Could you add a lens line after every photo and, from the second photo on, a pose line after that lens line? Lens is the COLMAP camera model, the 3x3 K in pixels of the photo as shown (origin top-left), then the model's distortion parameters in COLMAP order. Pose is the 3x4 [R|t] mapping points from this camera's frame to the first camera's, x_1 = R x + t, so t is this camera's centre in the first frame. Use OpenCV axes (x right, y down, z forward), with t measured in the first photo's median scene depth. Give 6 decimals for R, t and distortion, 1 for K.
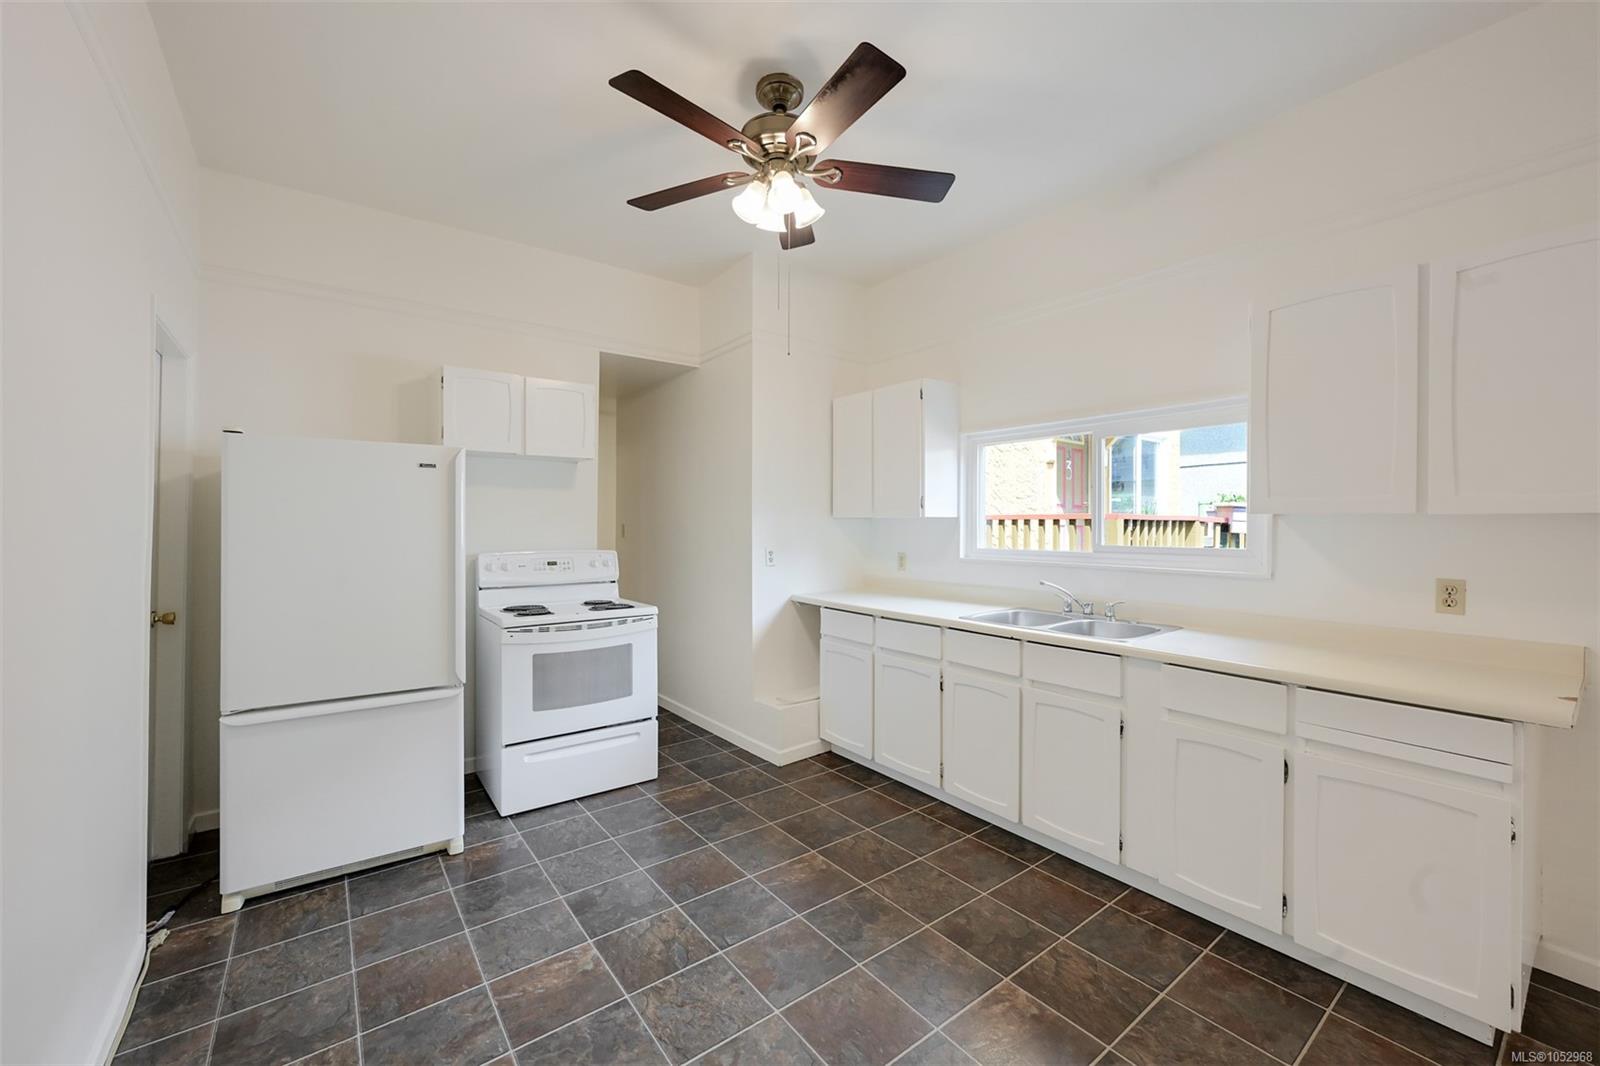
lens RADIAL K [[632.1, 0, 800.0], [0, 632.1, 533.0], [0, 0, 1]] dist [0.000303, 0.000270]
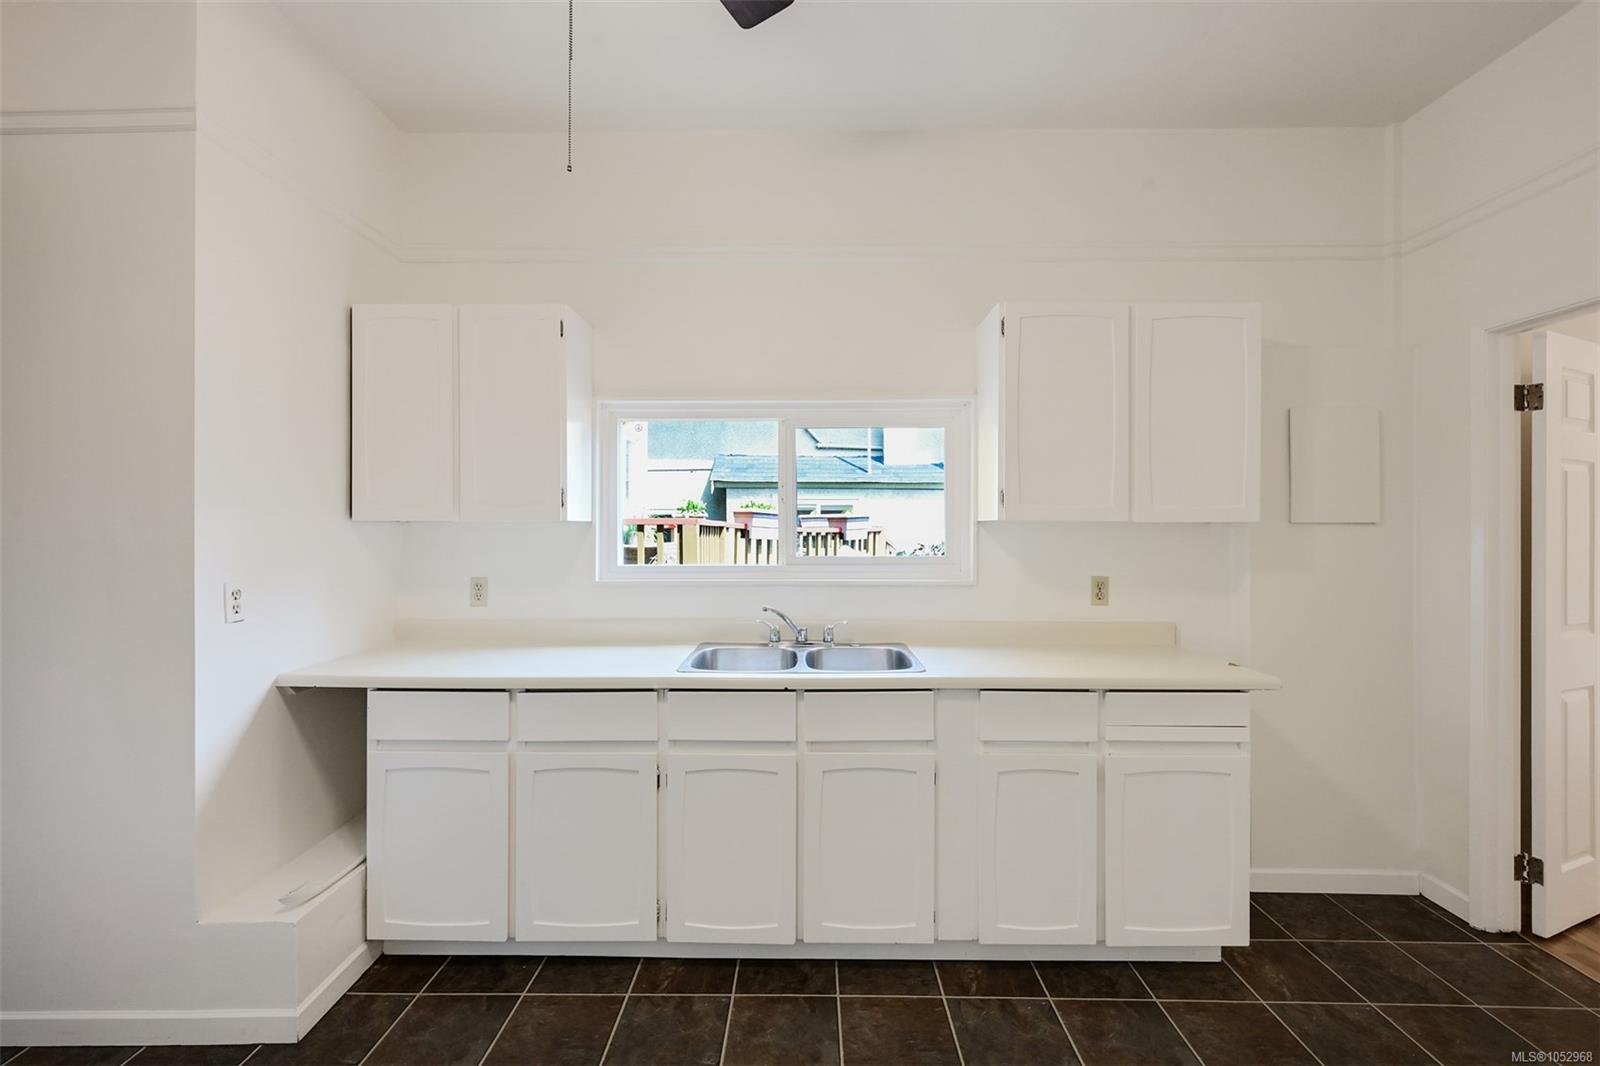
lens RADIAL K [[761.7, 0, 806.0], [0, 761.7, 516.8], [0, 0, 1]] dist [-0.002166, 0.000269]
pose [[0.620113, 0.008403, 0.784467, -0.257234], [0.015881, 0.999603, -0.023261, -0.008037], [-0.784352, 0.026883, 0.619734, 0.332306]]
